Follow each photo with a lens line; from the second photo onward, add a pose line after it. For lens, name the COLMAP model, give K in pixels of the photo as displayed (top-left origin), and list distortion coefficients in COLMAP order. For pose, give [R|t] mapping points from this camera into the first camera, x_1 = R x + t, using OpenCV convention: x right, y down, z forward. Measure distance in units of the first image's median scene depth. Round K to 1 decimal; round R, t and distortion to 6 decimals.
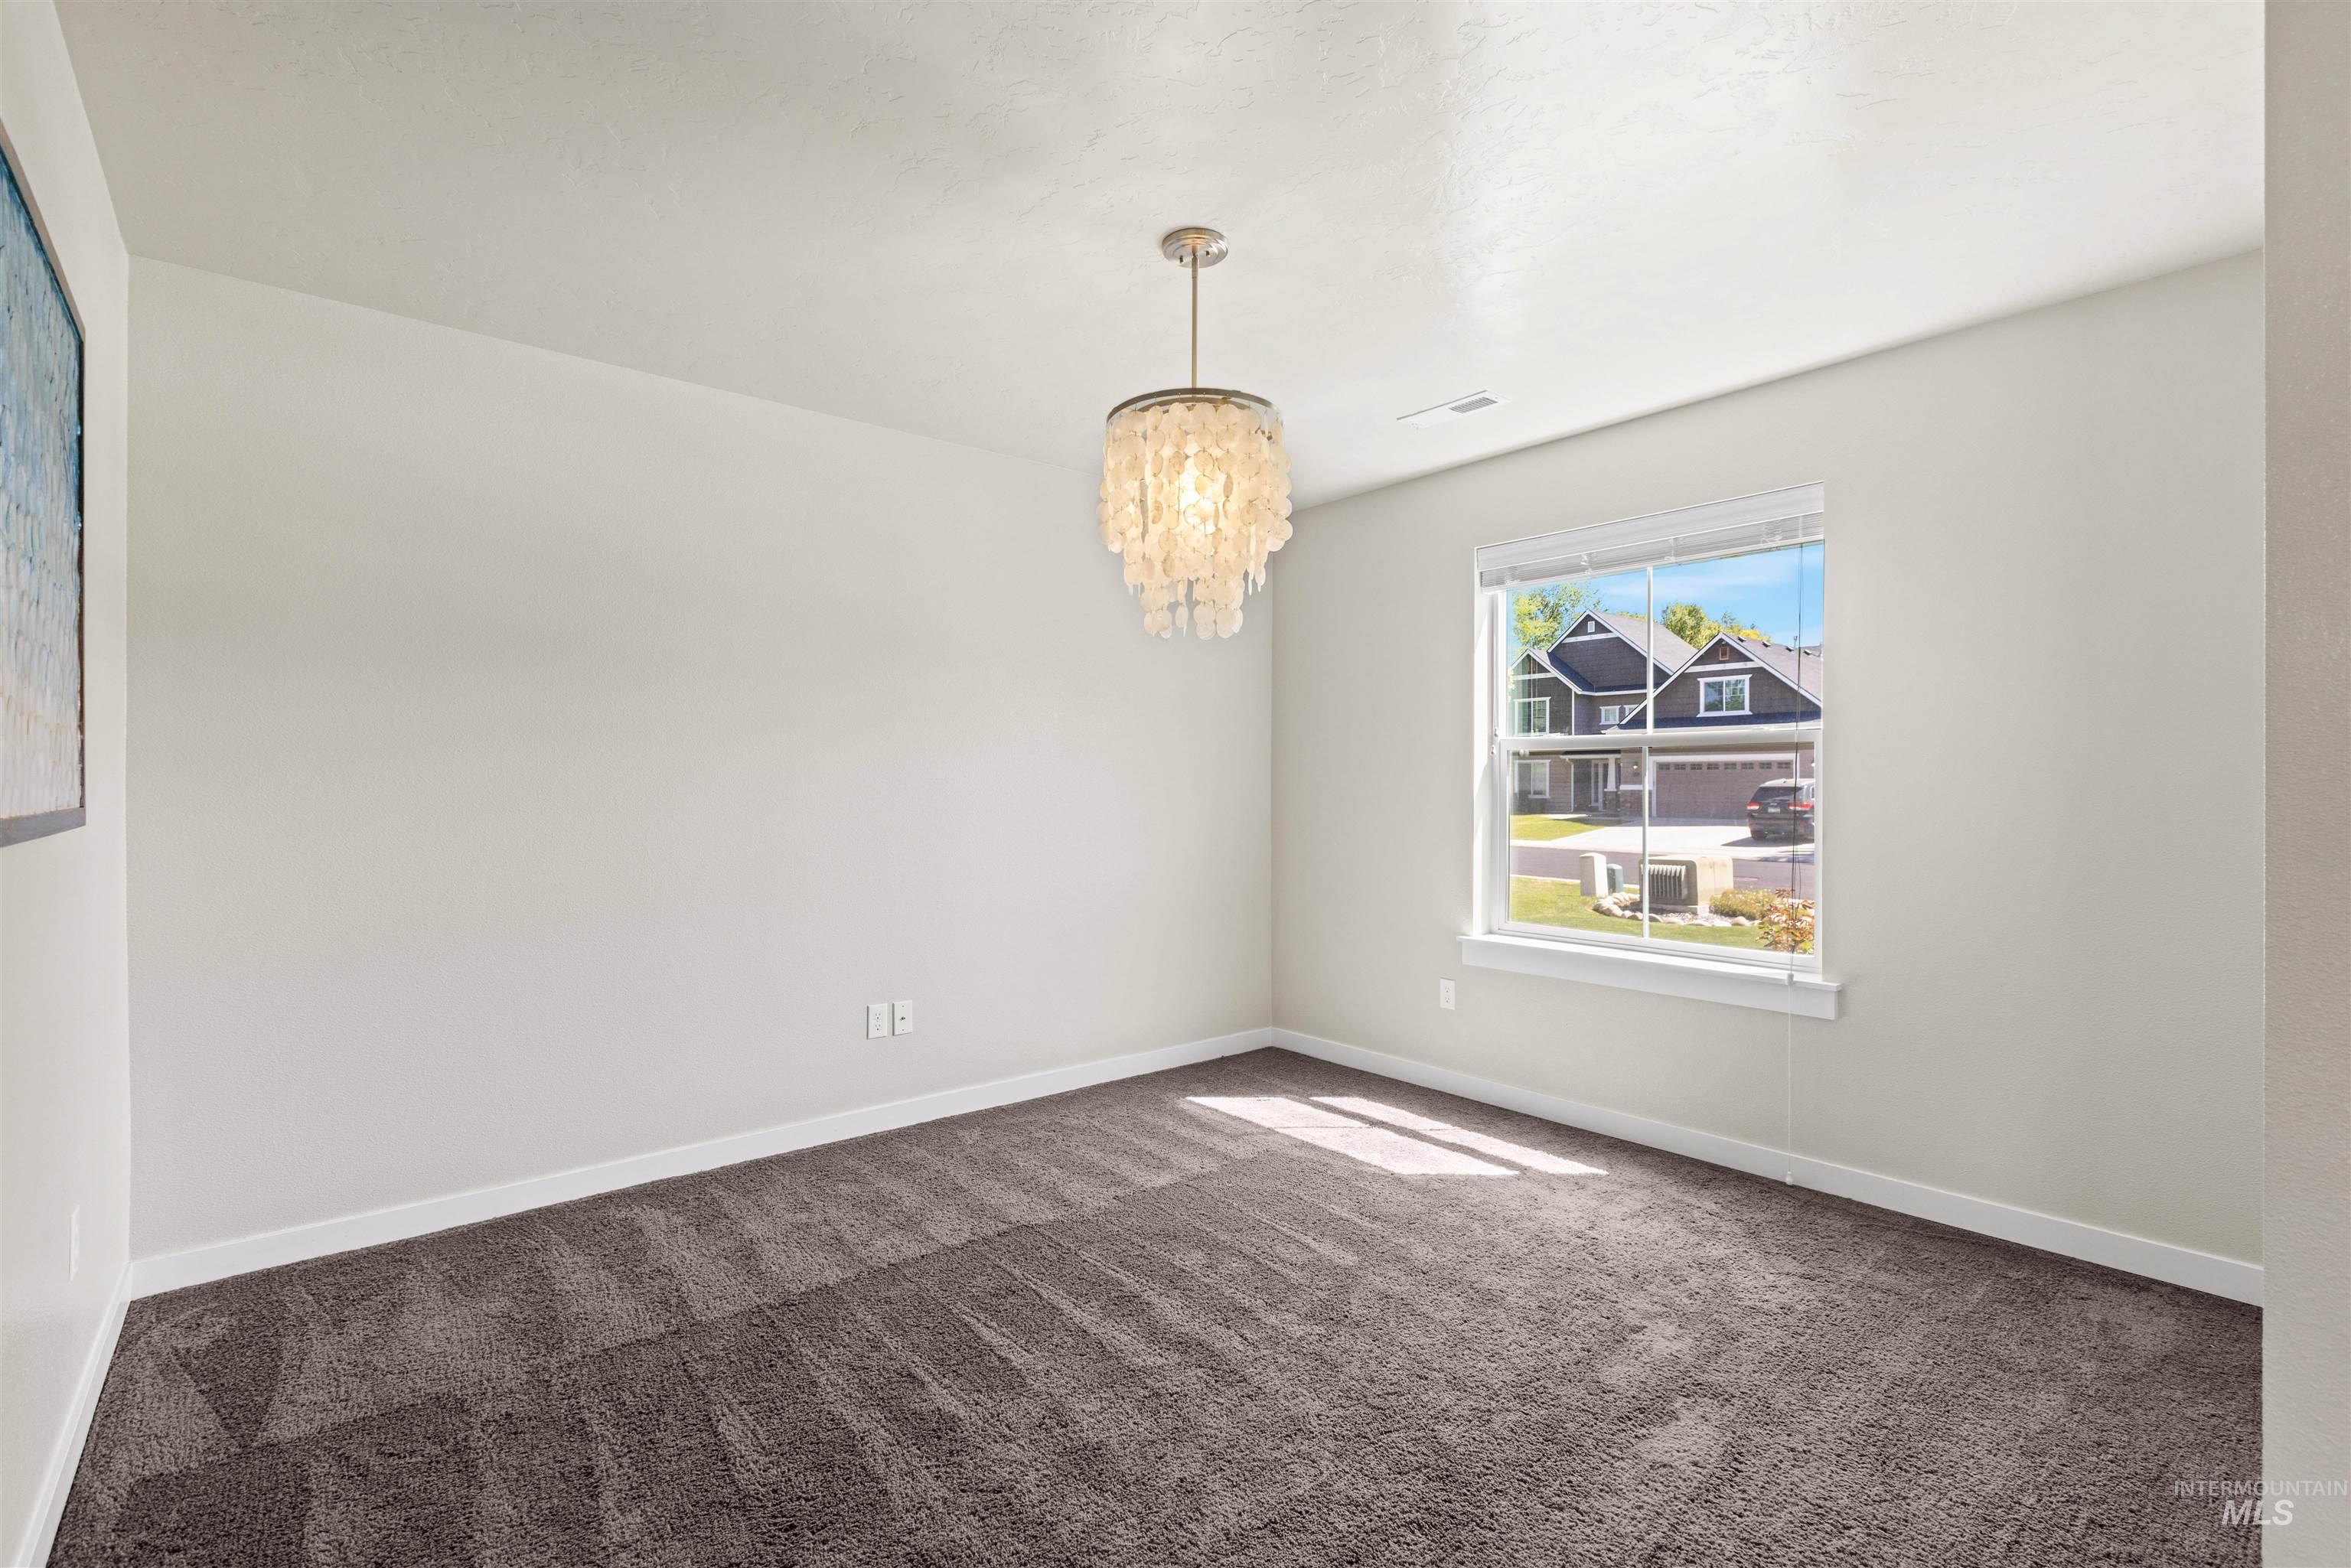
lens RADIAL K [[1074.0, 0, 1192.9], [0, 1074.0, 784.1], [0, 0, 1]] dist [0.003057, -0.000204]
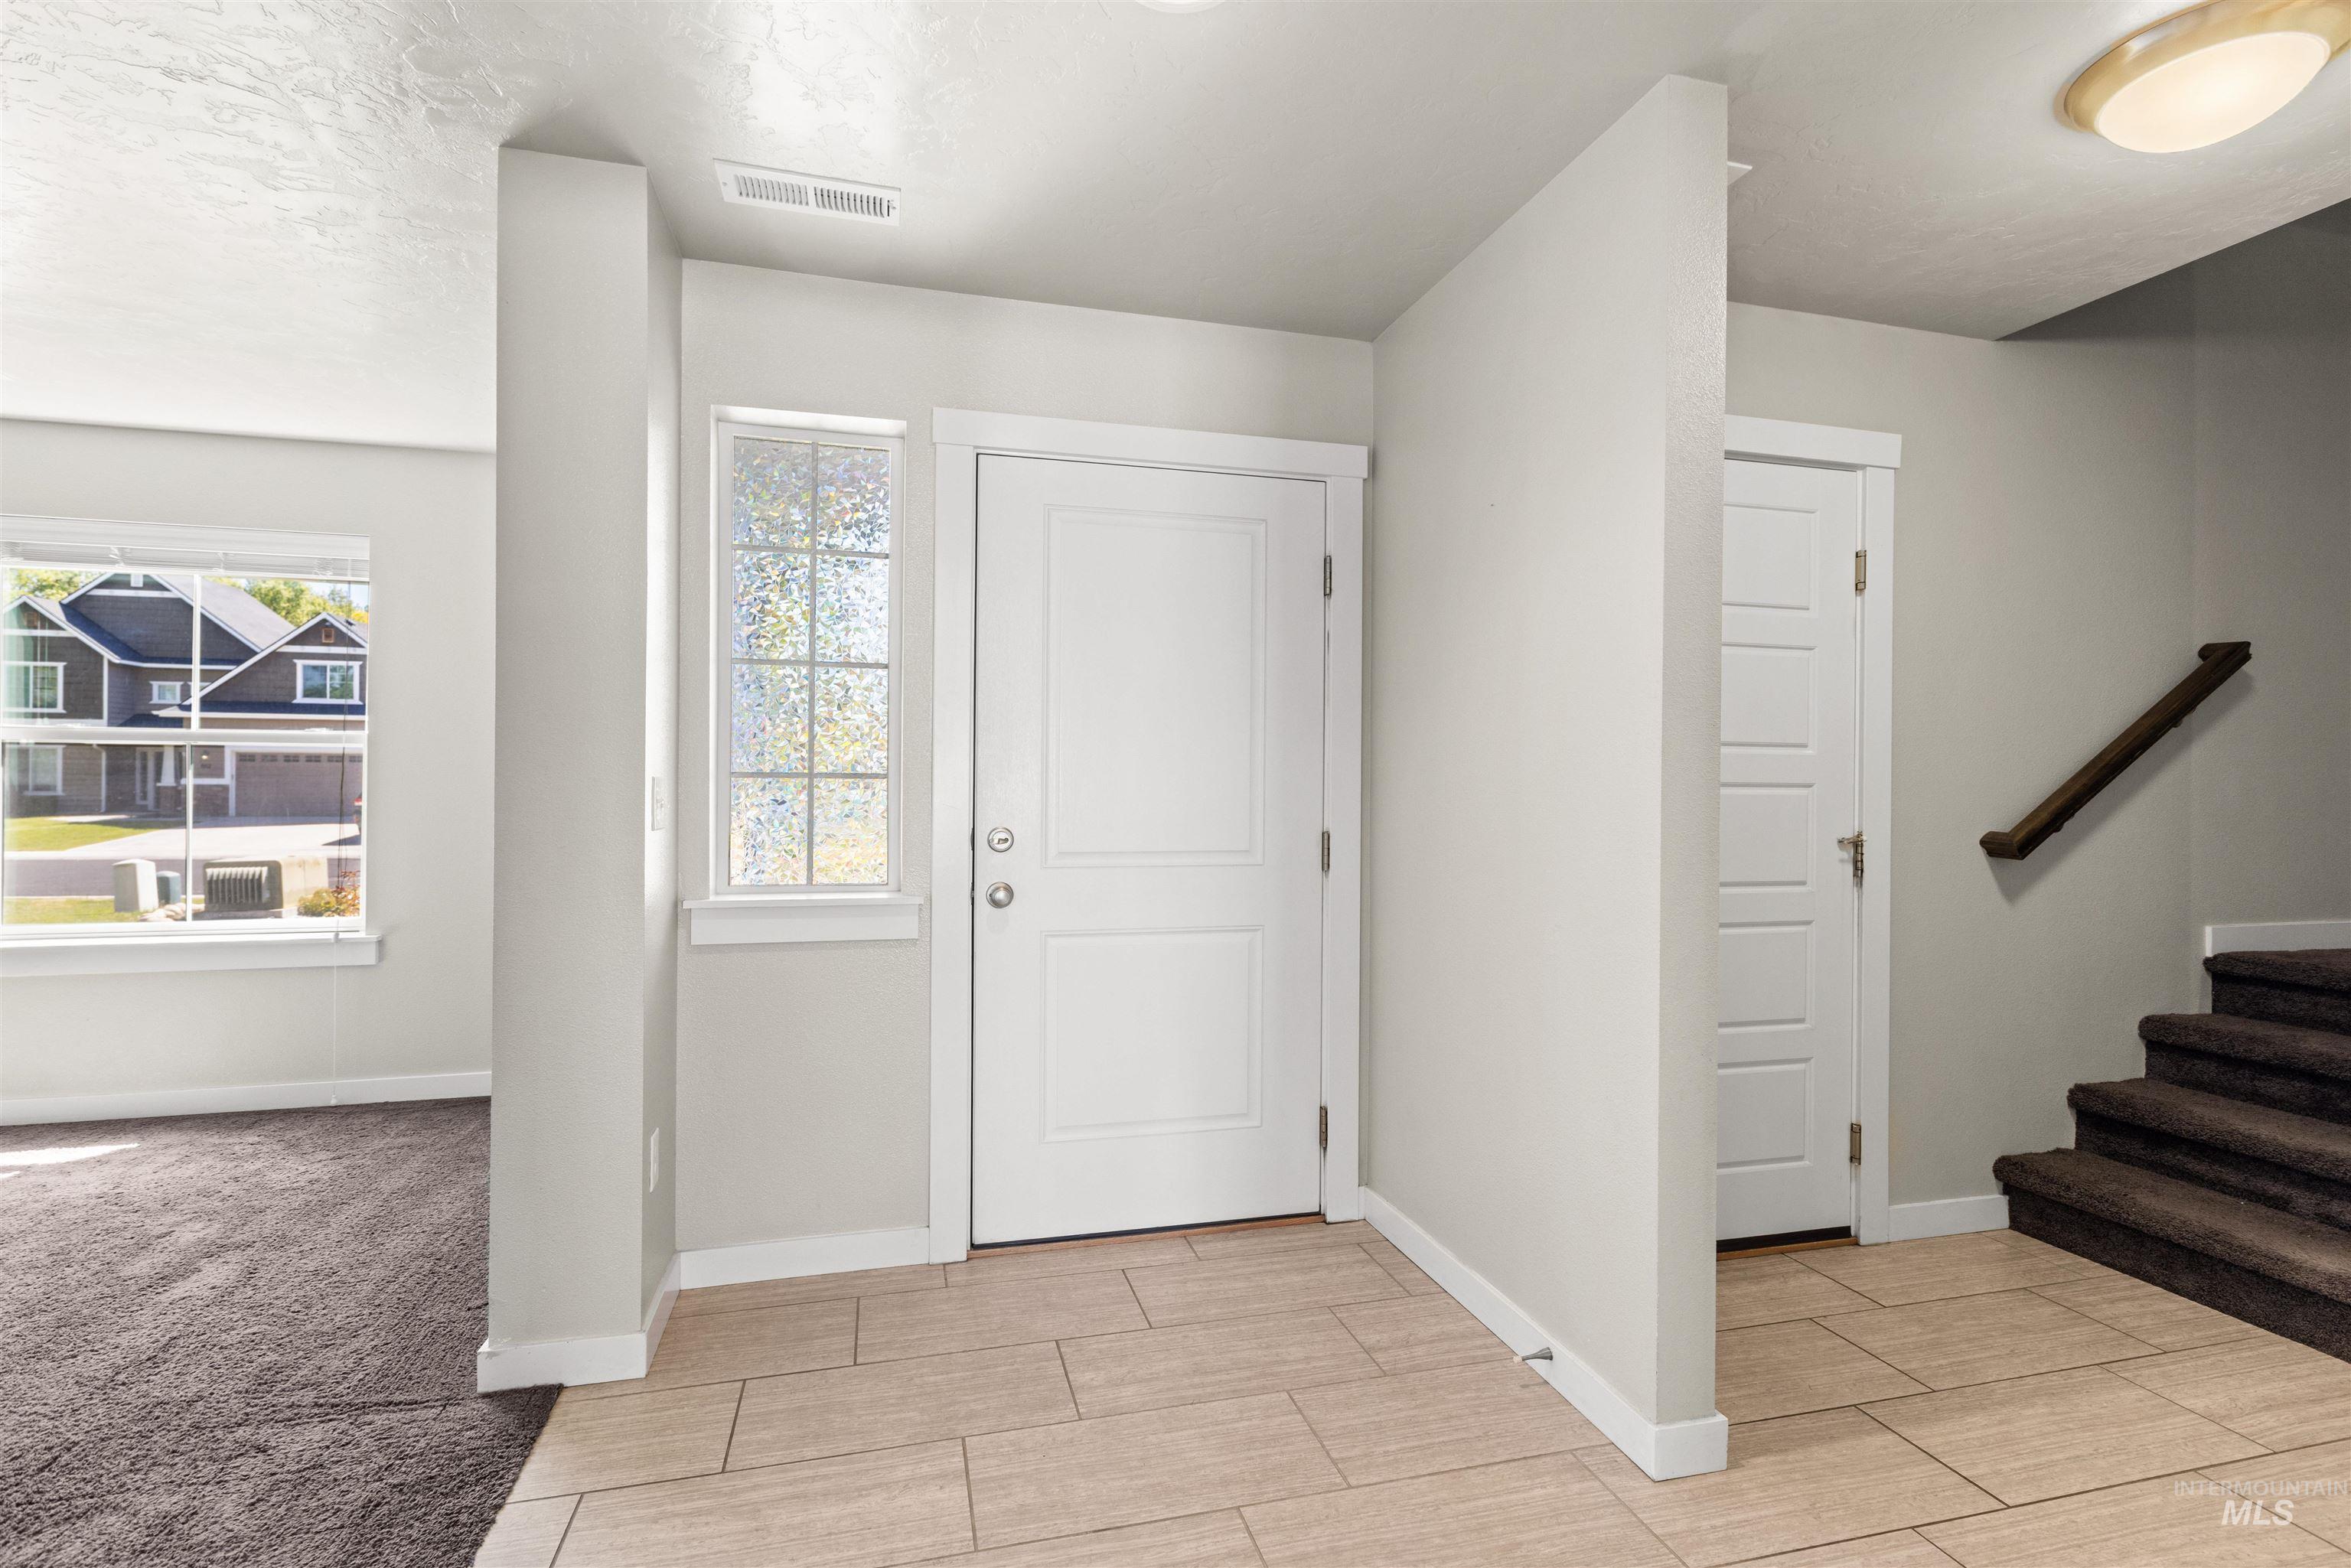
lens RADIAL K [[1074.0, 0, 1192.9], [0, 1074.0, 784.1], [0, 0, 1]] dist [0.003057, -0.000204]
pose [[0.426844, 0.002954, 0.904320, -0.064435], [-0.006460, 0.999979, -0.000217, 0.000529], [-0.904302, -0.005749, 0.426855, -0.191500]]
